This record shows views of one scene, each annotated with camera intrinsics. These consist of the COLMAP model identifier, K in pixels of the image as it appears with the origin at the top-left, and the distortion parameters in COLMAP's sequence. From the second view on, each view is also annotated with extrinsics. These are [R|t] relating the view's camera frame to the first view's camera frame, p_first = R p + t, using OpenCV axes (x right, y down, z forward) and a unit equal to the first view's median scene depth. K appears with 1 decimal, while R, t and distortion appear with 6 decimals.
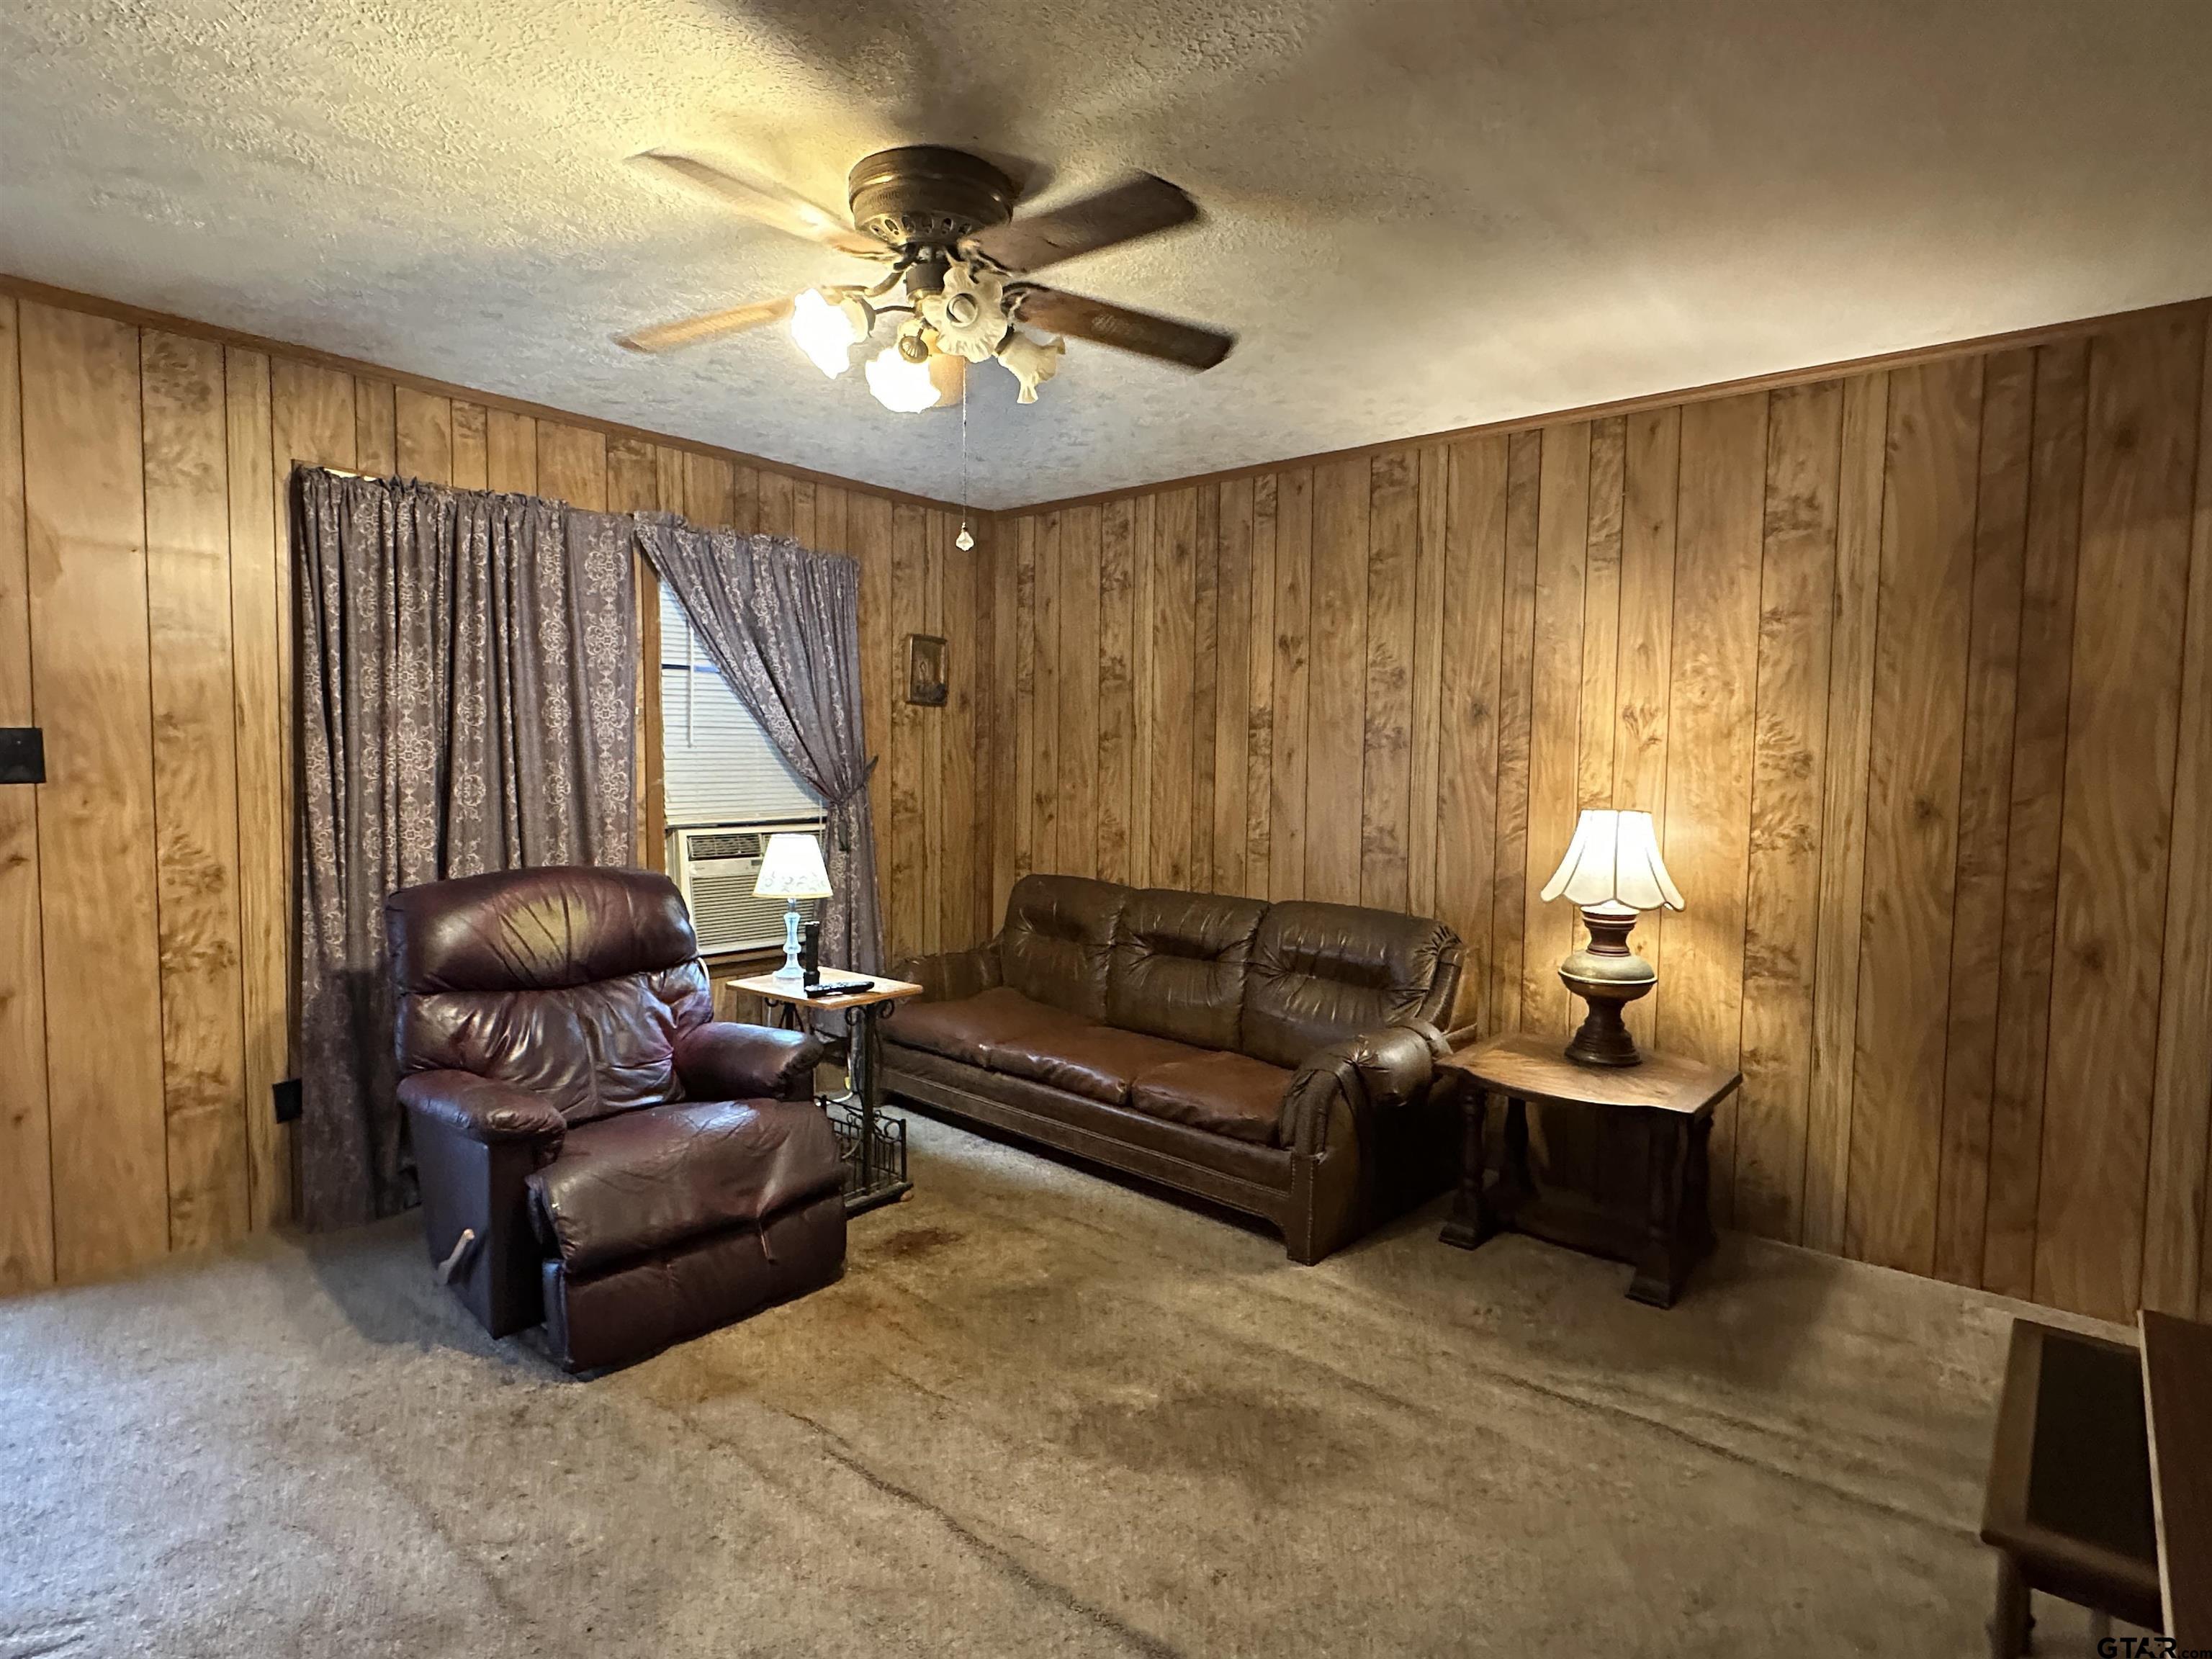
lens RADIAL K [[1192.2, 0, 1100.5], [0, 1192.2, 840.6], [0, 0, 1]] dist [0.027052, -0.001449]
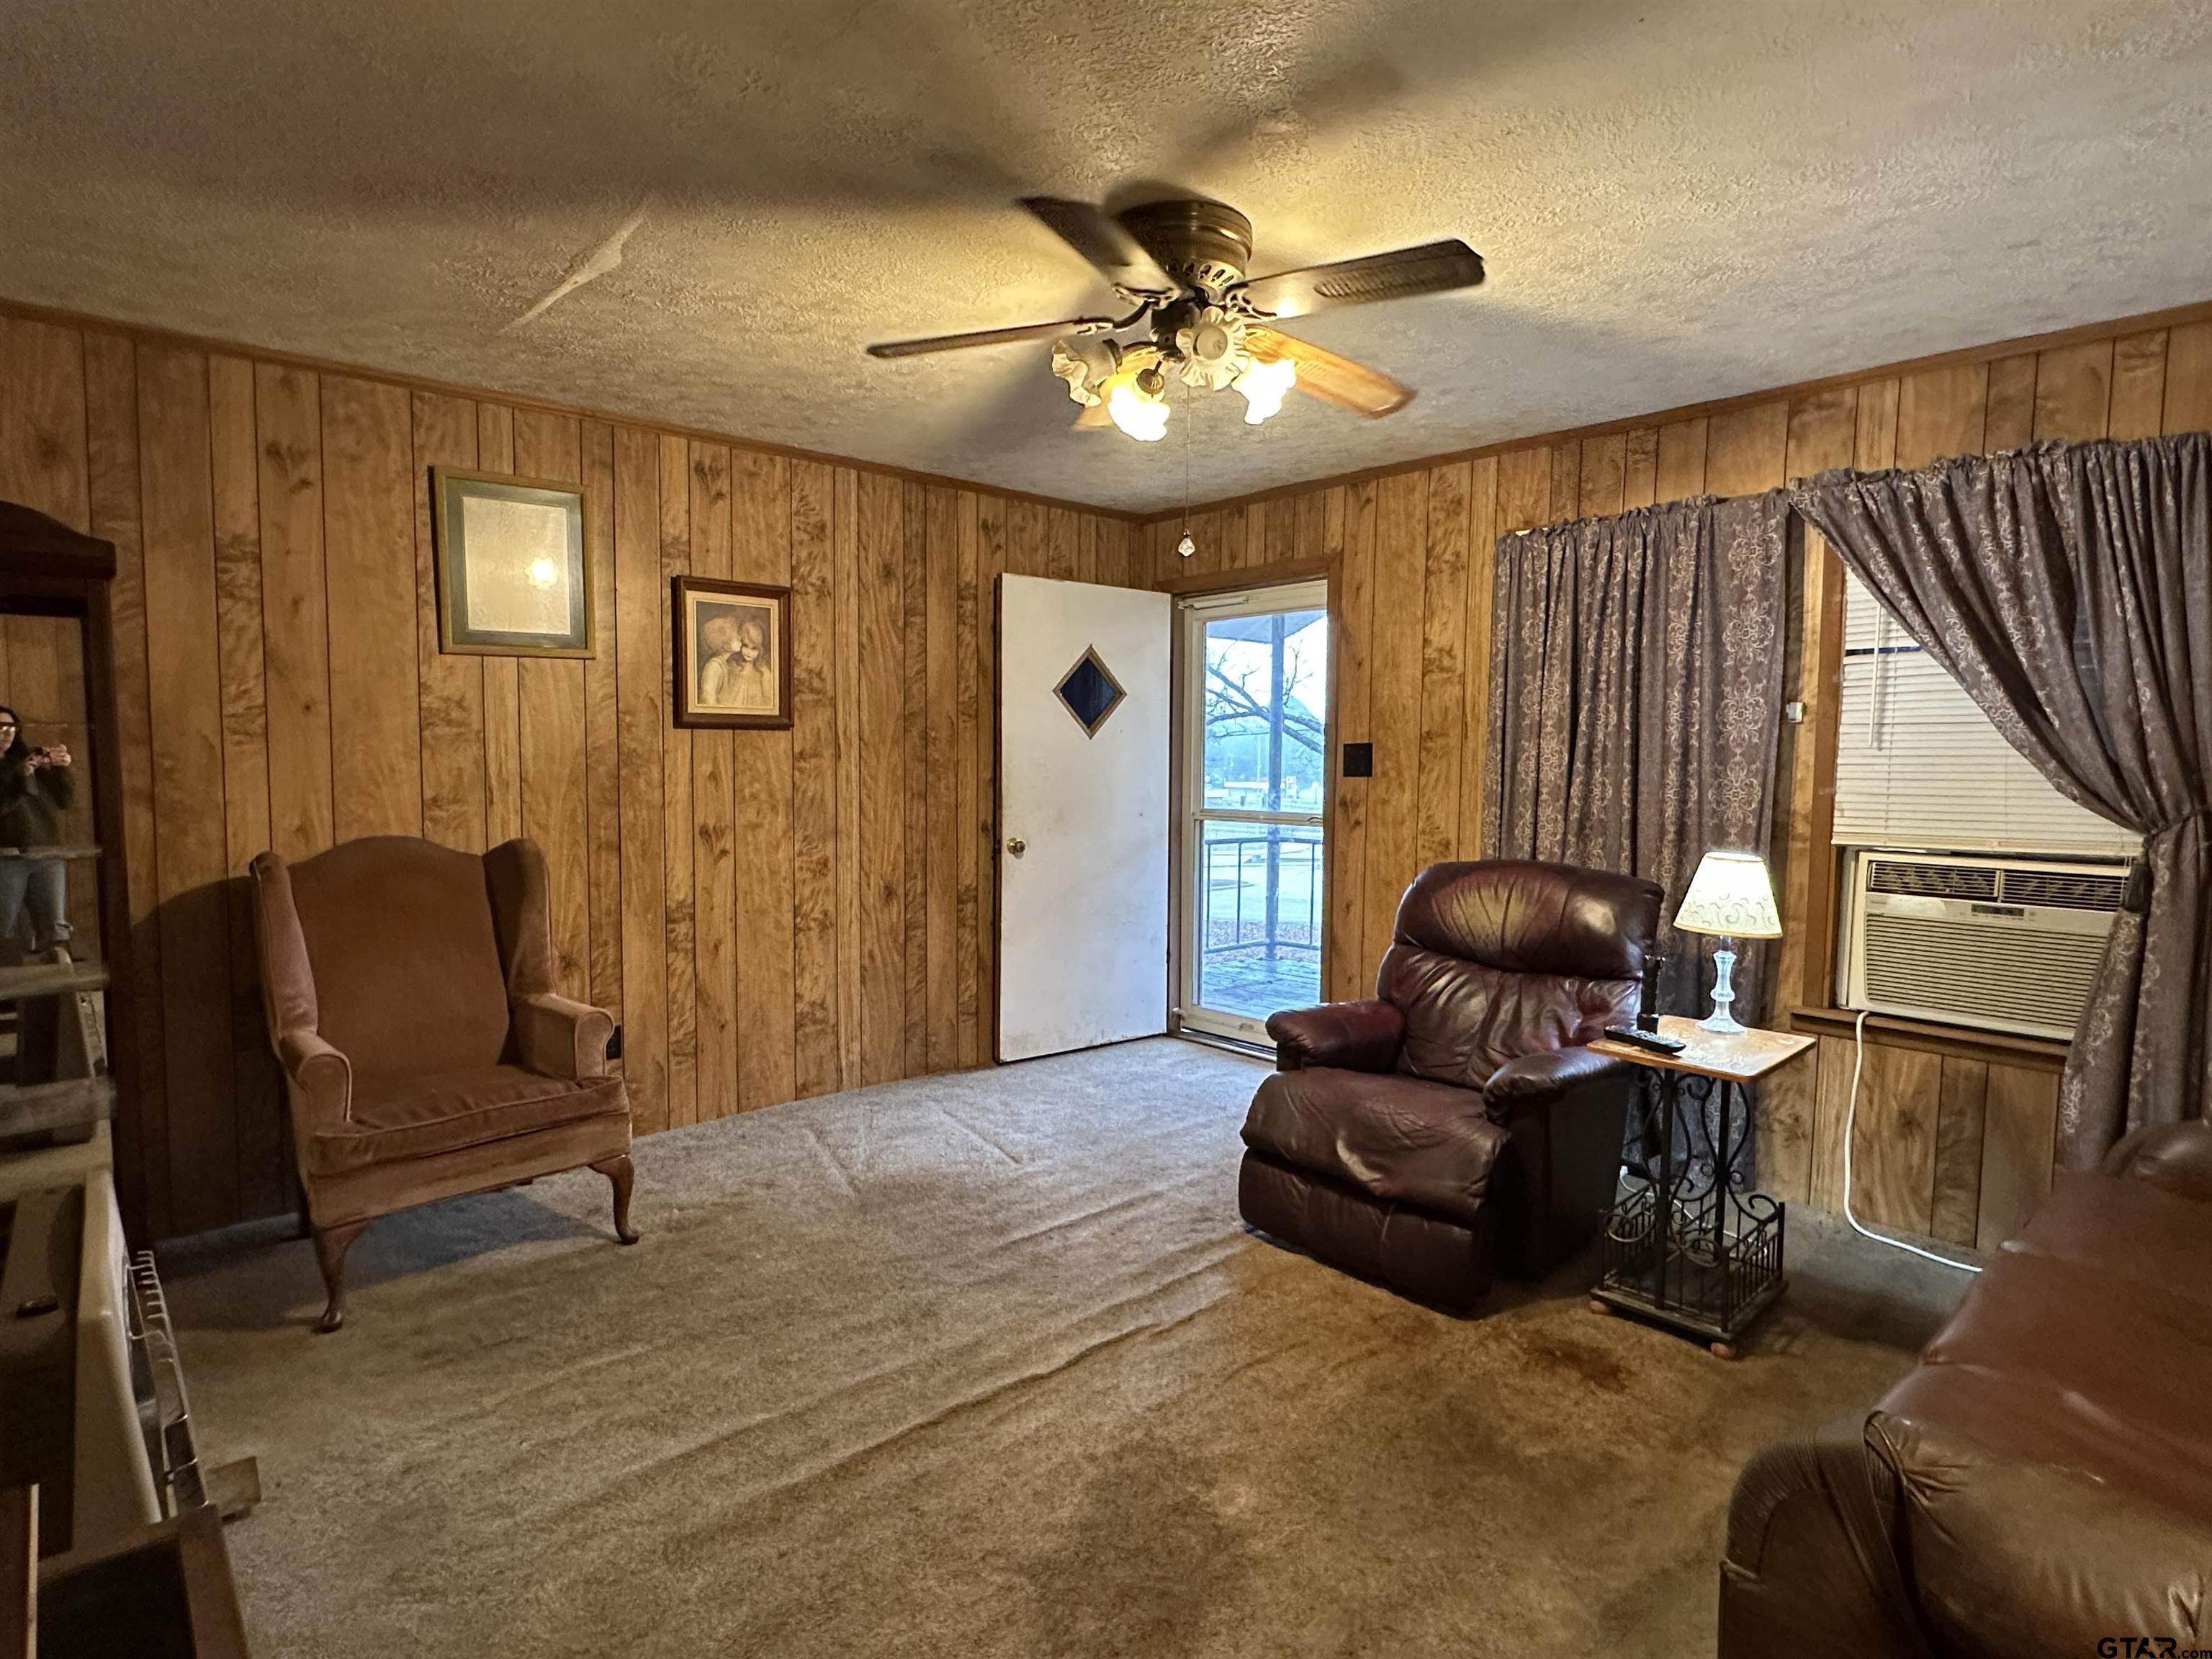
lens RADIAL K [[1192.2, 0, 1114.4], [0, 1192.2, 842.2], [0, 0, 1]] dist [0.027052, -0.001449]
pose [[-0.132111, 0.066186, -0.989023, 0.639766], [-0.078560, 0.993931, 0.077008, -0.047002], [0.988117, 0.087871, -0.126110, 0.731634]]
